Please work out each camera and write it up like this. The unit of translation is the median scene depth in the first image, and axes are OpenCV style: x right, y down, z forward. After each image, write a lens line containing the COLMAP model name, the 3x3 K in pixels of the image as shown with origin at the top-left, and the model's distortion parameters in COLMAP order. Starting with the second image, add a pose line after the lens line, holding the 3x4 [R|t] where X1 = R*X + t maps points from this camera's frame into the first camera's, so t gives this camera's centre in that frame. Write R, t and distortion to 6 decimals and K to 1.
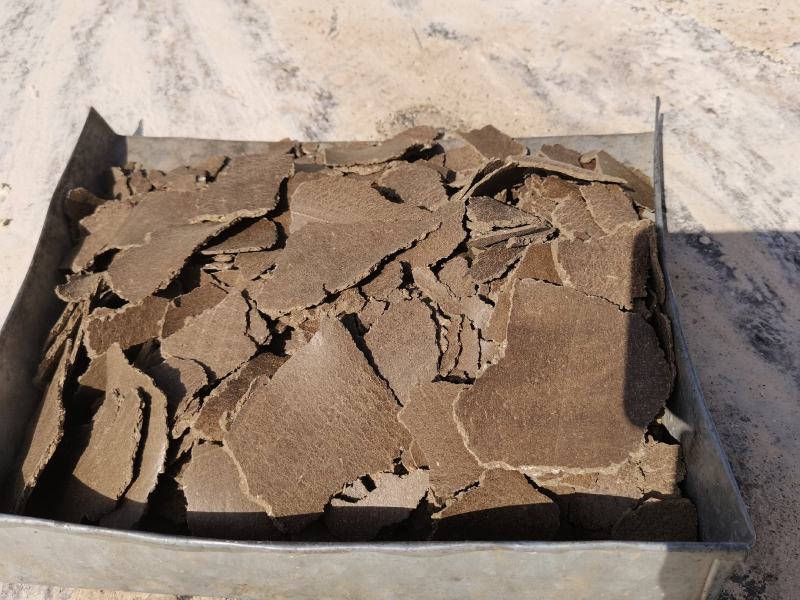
lens RADIAL K [[647.2, 0, 416.8], [0, 647.2, 298.9], [0, 0, 1]] dist [0.002928, -0.025815]
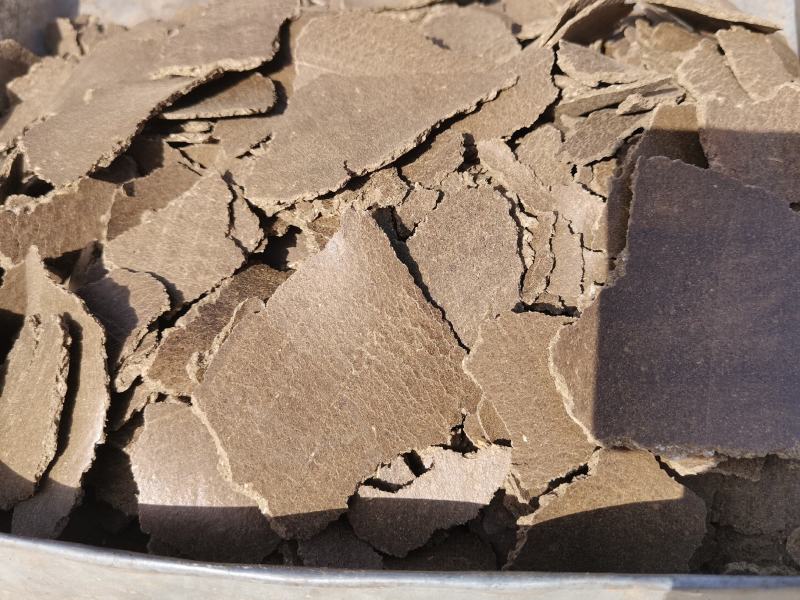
lens RADIAL K [[703.3, 0, 427.5], [0, 703.3, 291.5], [0, 0, 1]] dist [-0.027055, -0.017703]
pose [[0.999865, 0.015116, -0.006382, -0.054506], [-0.014367, 0.994428, 0.104437, 0.033341], [0.007926, -0.104331, 0.994511, 0.282248]]
